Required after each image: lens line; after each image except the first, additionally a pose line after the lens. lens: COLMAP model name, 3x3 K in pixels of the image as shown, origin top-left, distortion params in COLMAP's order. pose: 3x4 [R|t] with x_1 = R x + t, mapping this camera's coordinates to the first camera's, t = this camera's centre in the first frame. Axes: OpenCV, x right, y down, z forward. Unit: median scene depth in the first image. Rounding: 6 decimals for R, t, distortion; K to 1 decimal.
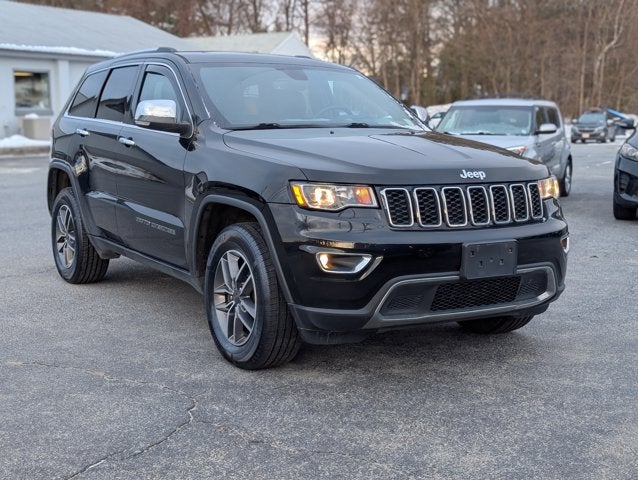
lens RADIAL K [[902.0, 0, 319.0], [0, 902.0, 240.0], [0, 0, 1]] dist [0.206668, -0.740078]
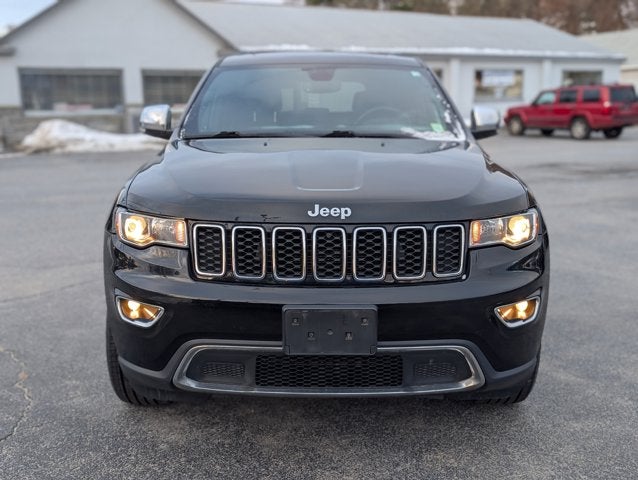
lens RADIAL K [[691.6, 0, 319.0], [0, 691.6, 240.0], [0, 0, 1]] dist [0.161402, -0.426862]
pose [[0.851593, 0.090272, -0.516373, 0.456801], [-0.058946, 0.995304, 0.076785, -0.092143], [0.520879, -0.034951, 0.852915, 0.516270]]
